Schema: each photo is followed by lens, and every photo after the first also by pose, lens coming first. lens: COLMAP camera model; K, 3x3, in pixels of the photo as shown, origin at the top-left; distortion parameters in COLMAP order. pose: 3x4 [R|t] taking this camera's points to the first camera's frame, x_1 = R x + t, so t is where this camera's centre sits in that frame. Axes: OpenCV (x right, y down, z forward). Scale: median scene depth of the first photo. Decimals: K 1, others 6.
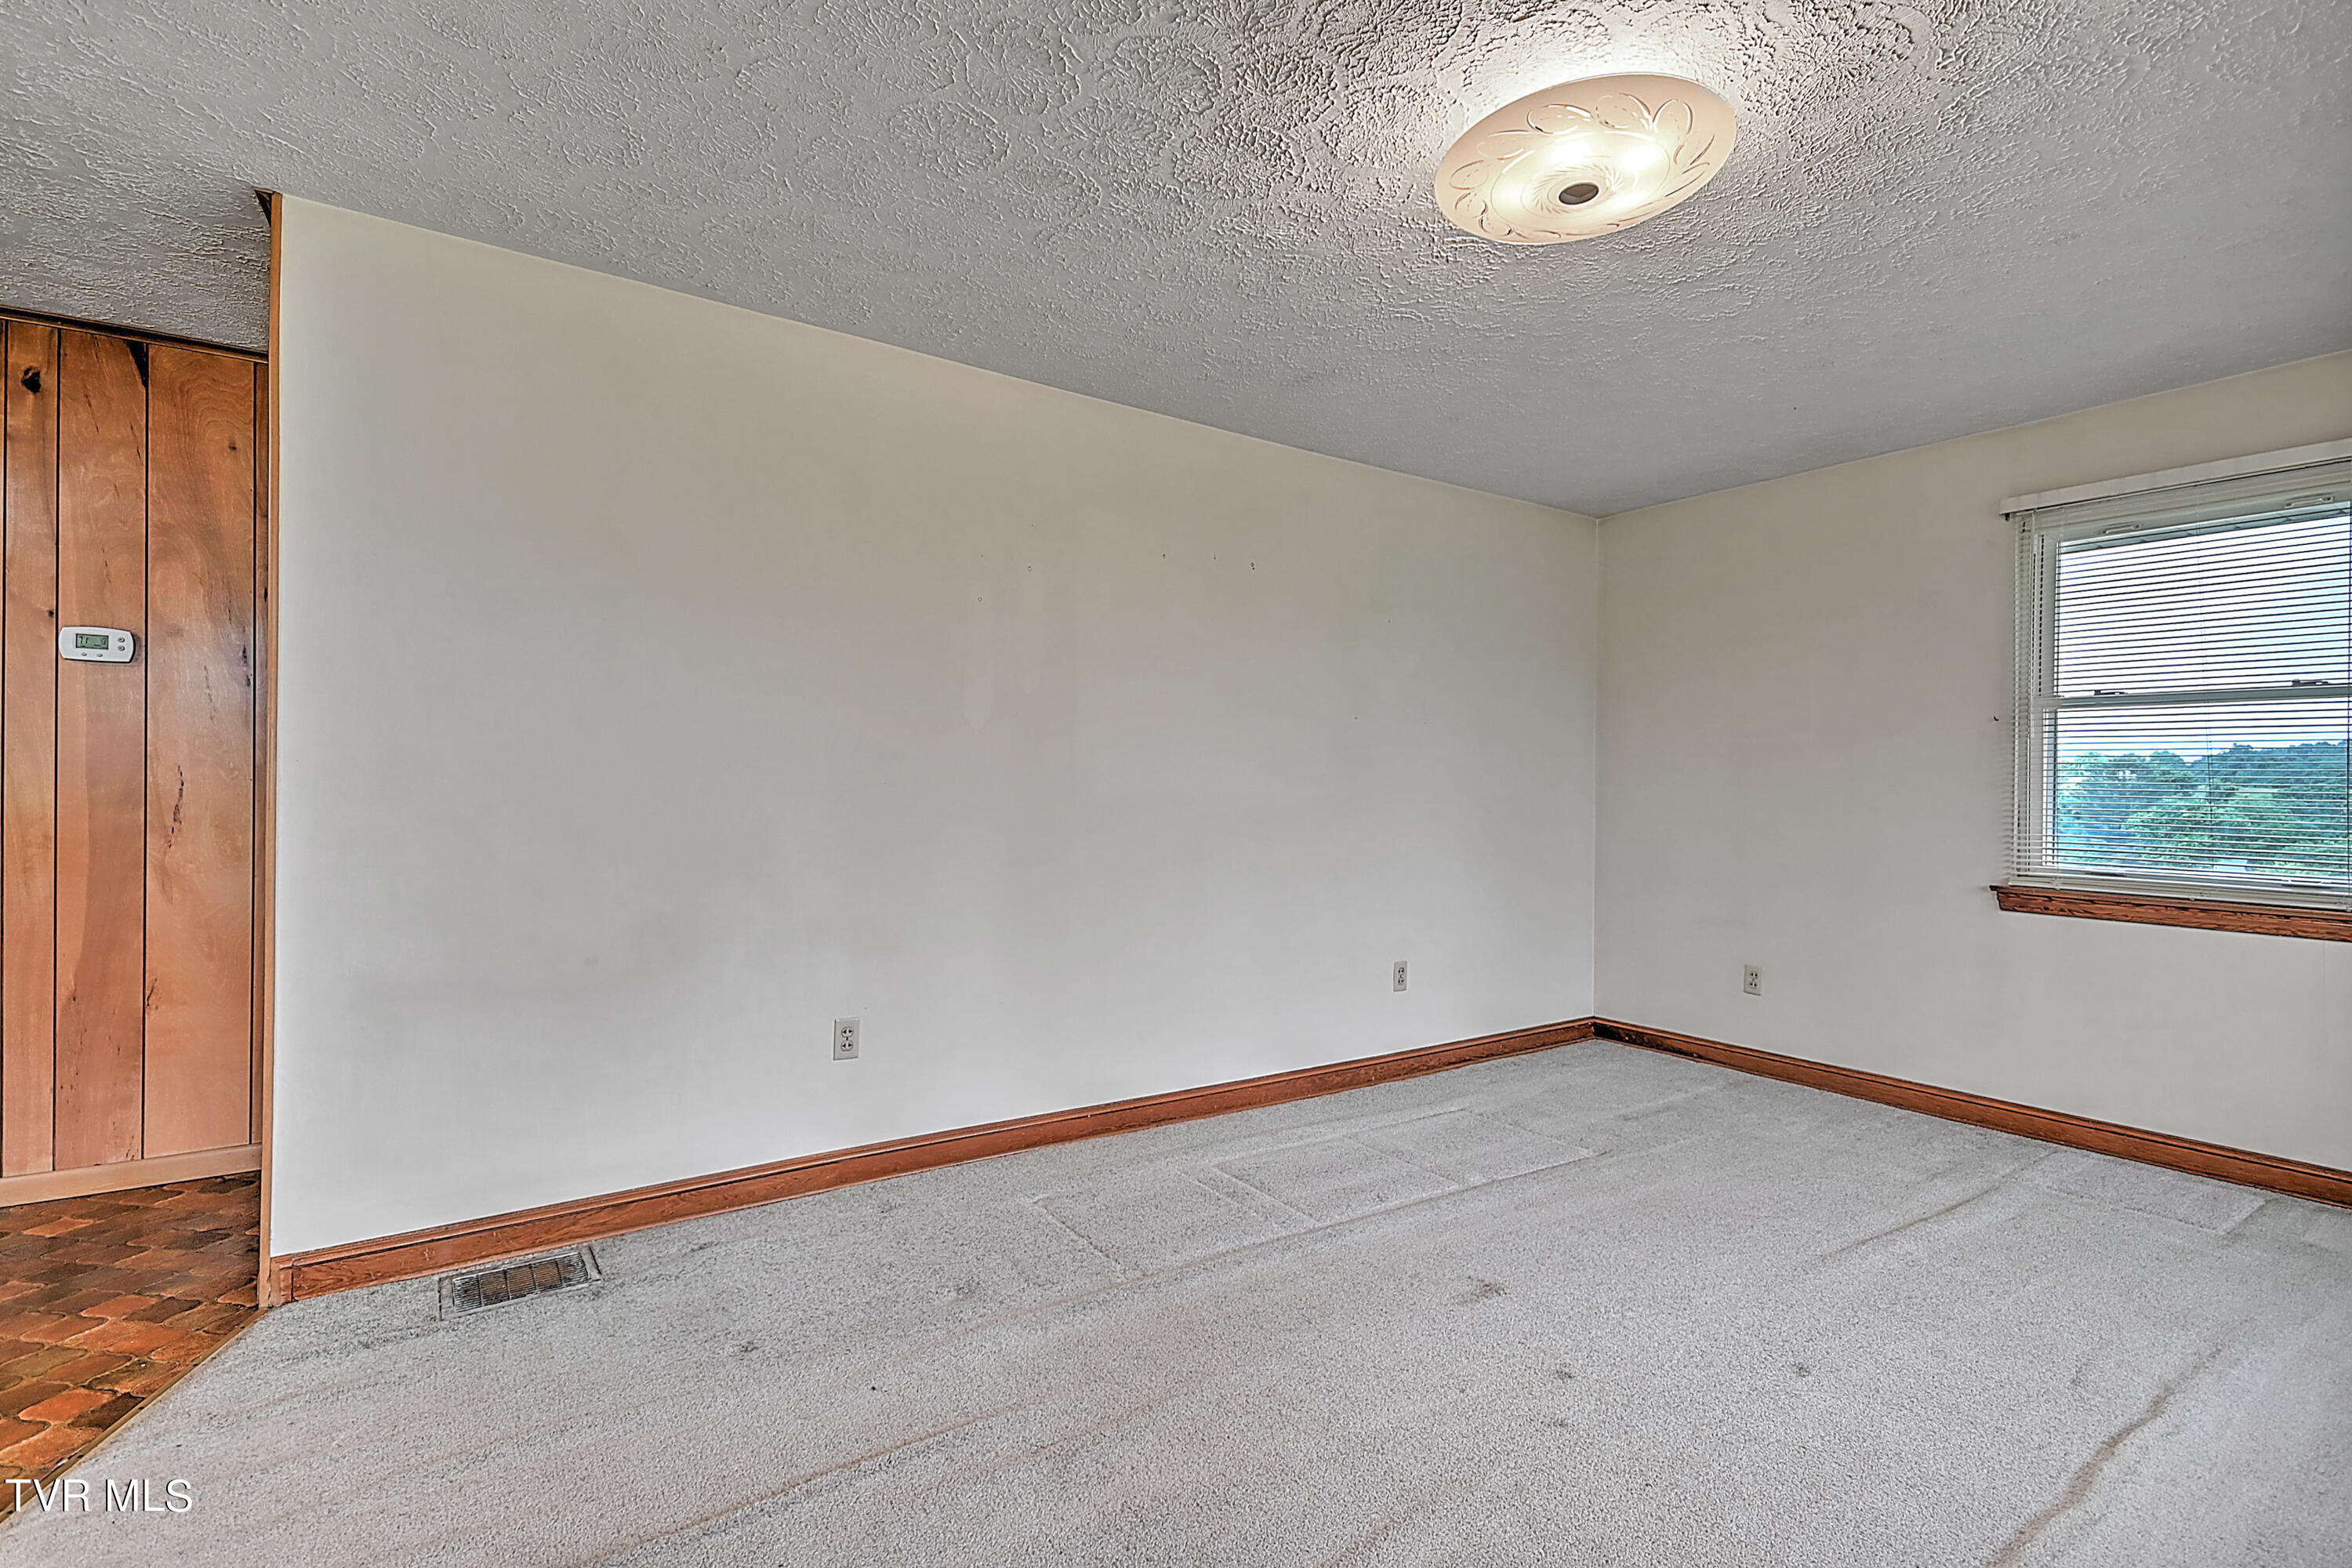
lens RADIAL K [[1106.8, 0, 1179.8], [0, 1106.8, 790.8], [0, 0, 1]] dist [0.000664, 0.000168]
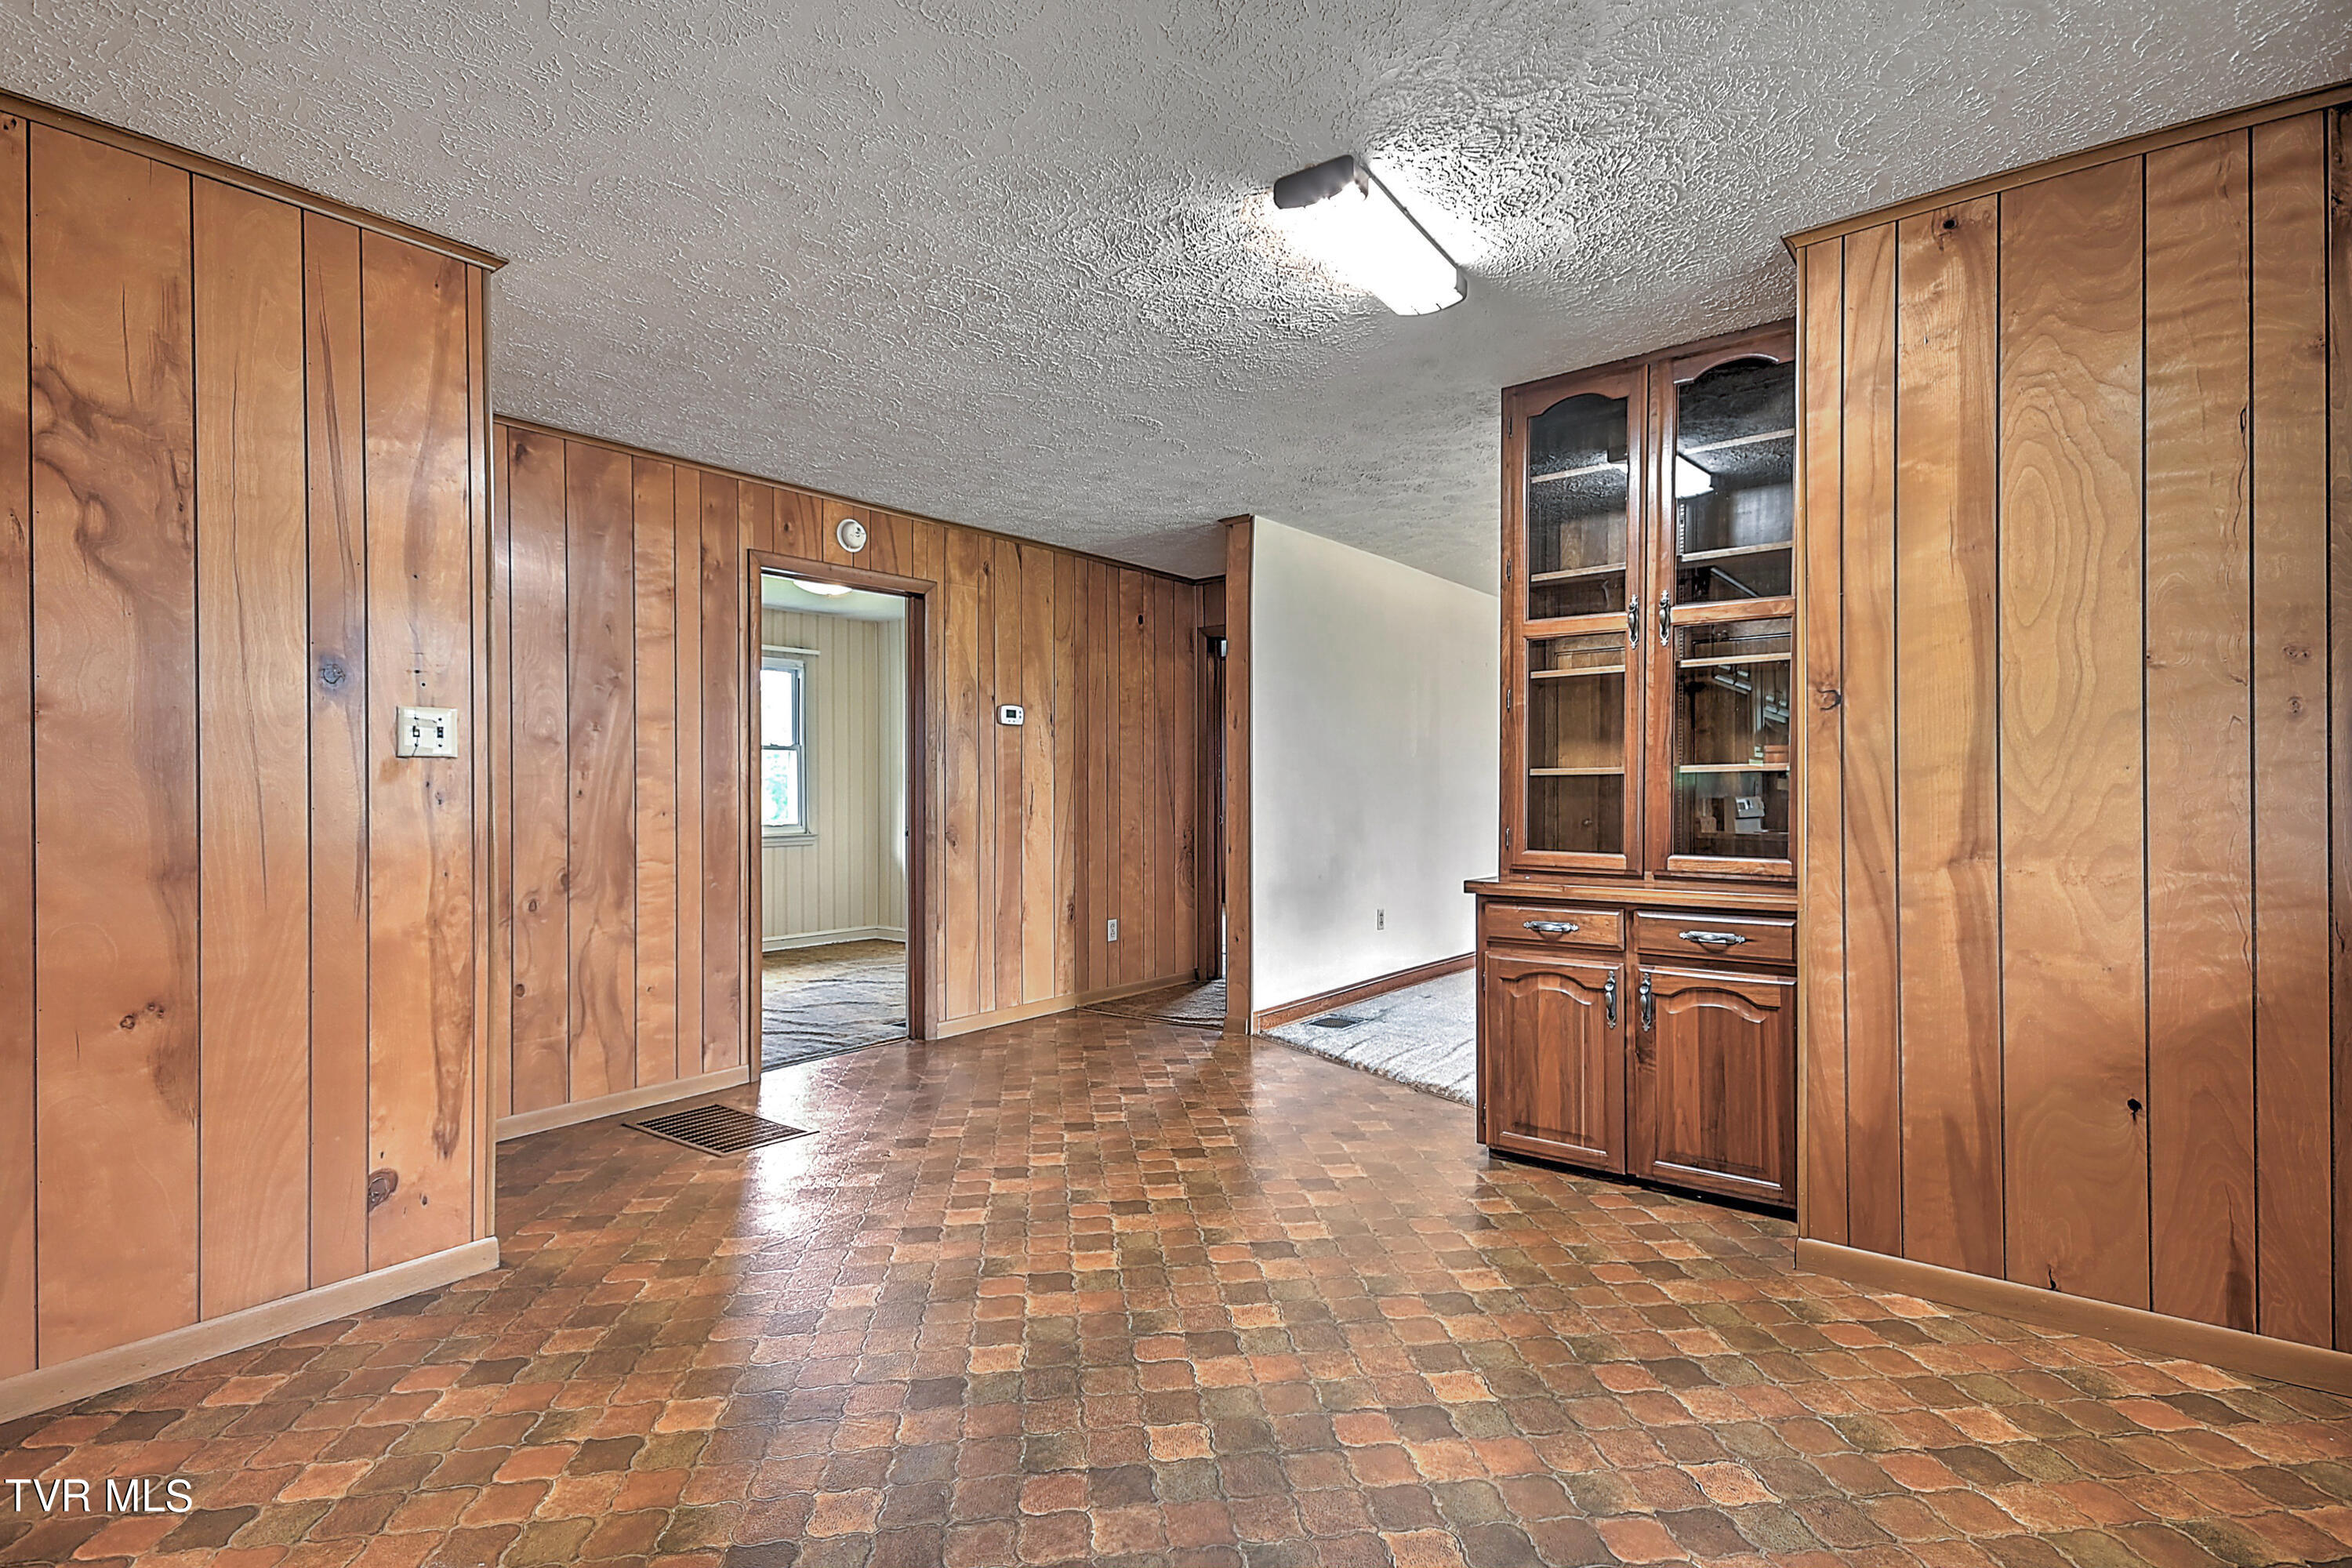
lens RADIAL K [[1134.0, 0, 1199.1], [0, 1134.0, 797.9], [0, 0, 1]] dist [0.016365, -0.003490]
pose [[0.956256, -0.015384, 0.292127, -1.220973], [0.013563, 0.999874, 0.008255, -0.009844], [-0.292217, -0.003931, 0.956344, -0.835111]]
